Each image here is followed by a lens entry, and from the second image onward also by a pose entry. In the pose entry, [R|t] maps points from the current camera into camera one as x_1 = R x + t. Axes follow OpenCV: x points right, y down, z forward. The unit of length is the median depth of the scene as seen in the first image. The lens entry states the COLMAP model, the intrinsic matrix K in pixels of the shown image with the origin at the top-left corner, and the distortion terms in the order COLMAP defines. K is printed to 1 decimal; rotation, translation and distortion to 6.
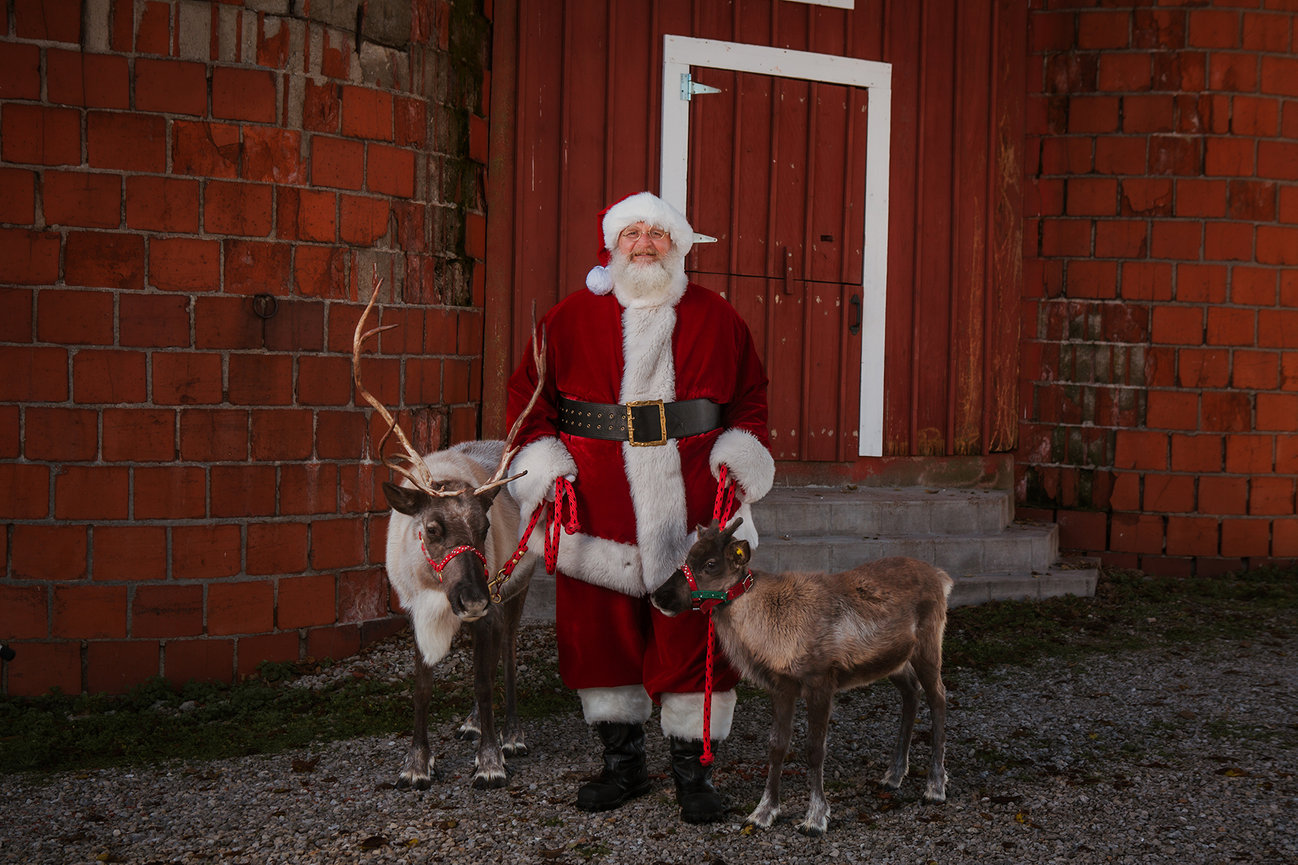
lens RADIAL K [[1584.8, 0, 647.6], [0, 1584.8, 380.4], [0, 0, 1]] dist [-0.002140, 0.003689]
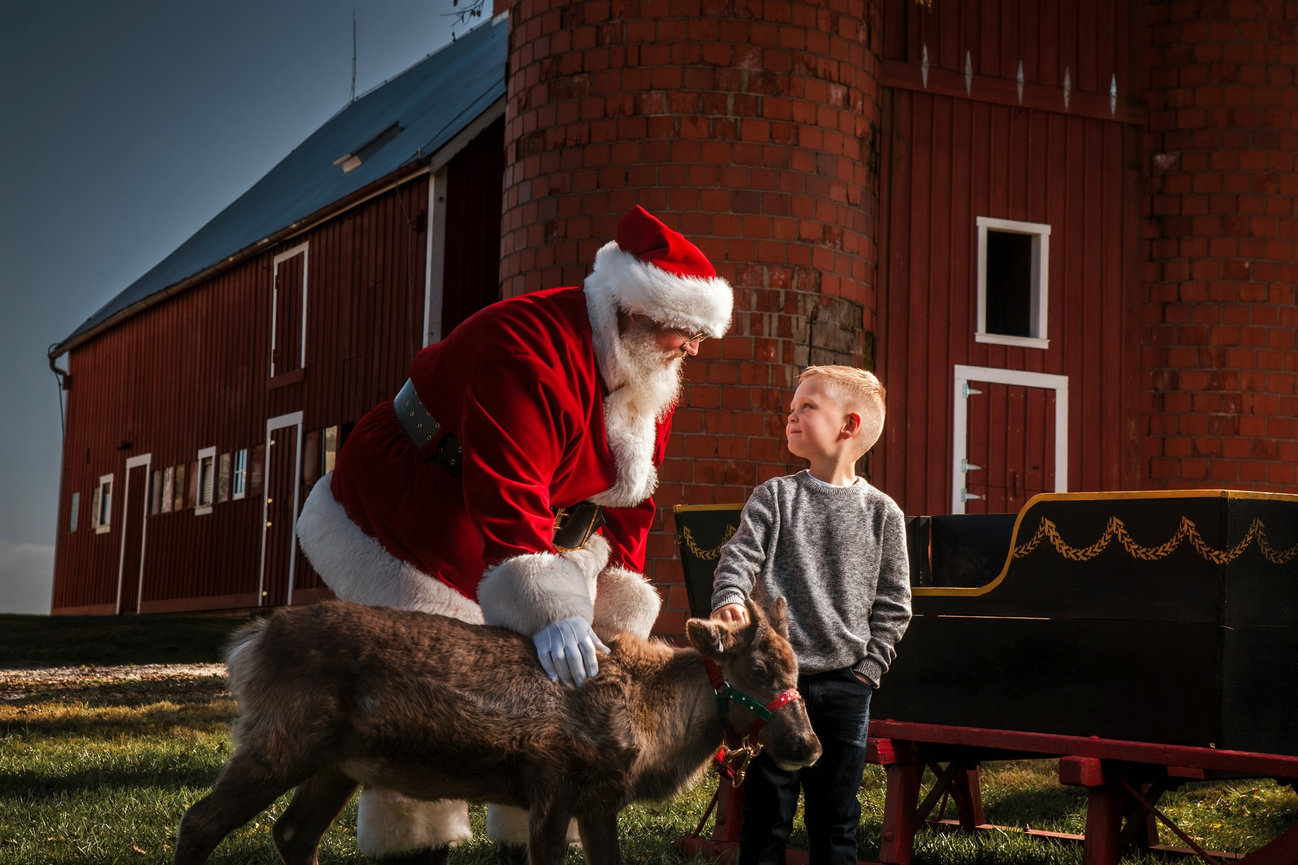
lens RADIAL K [[2439.8, 0, 625.5], [0, 2439.8, 397.6], [0, 0, 1]] dist [0.188345, 0.221486]
pose [[0.999927, 0.005994, 0.010506, -0.401807], [-0.004658, 0.992403, -0.122941, 0.186994], [-0.011163, 0.122883, 0.992358, -1.886331]]
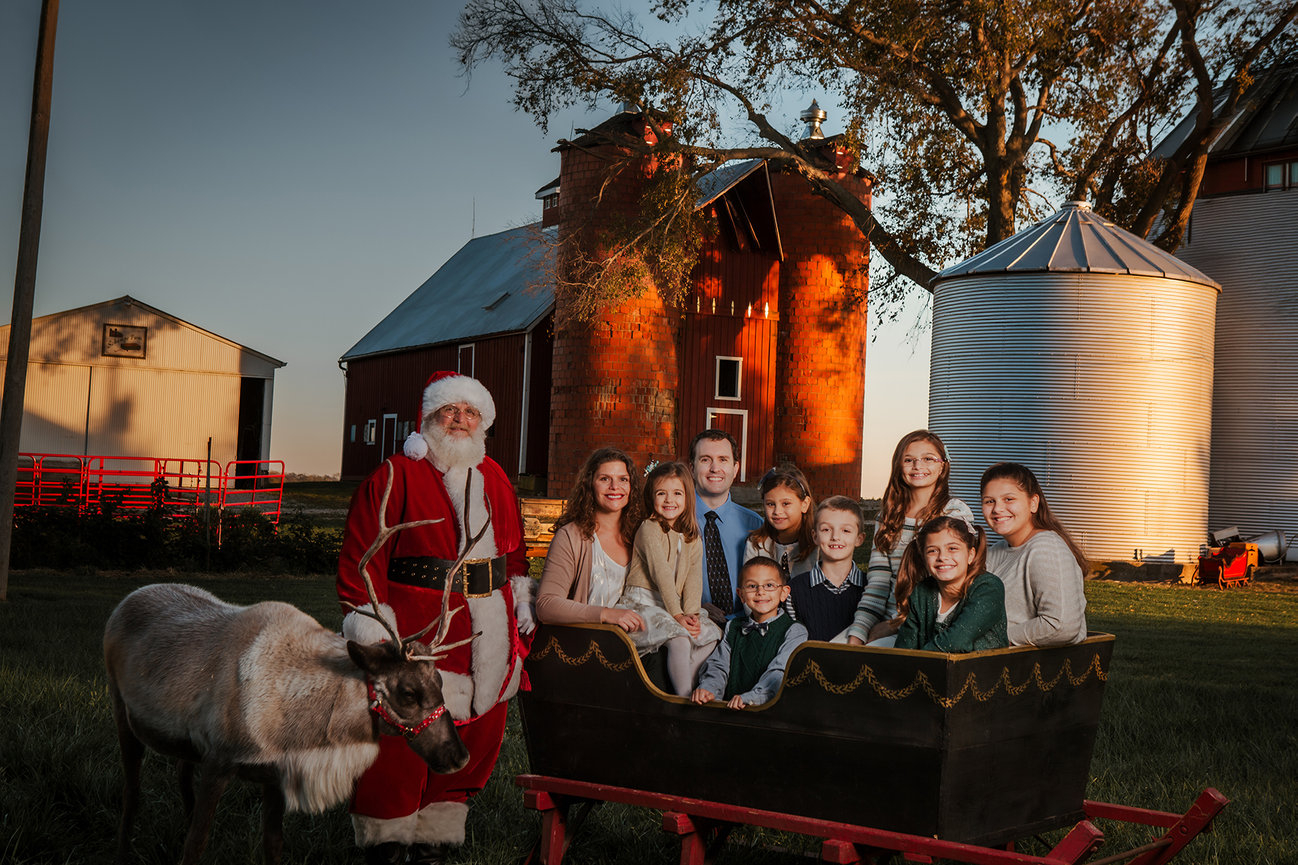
lens RADIAL K [[2859.5, 0, 649.0], [0, 2859.5, 432.5], [0, 0, 1]] dist [-0.299436, 0.244890]
pose [[0.999701, 0.015496, 0.018932, -0.370052], [-0.014884, 0.999375, -0.032052, 0.197537], [-0.019417, 0.031760, 0.999307, -8.775237]]
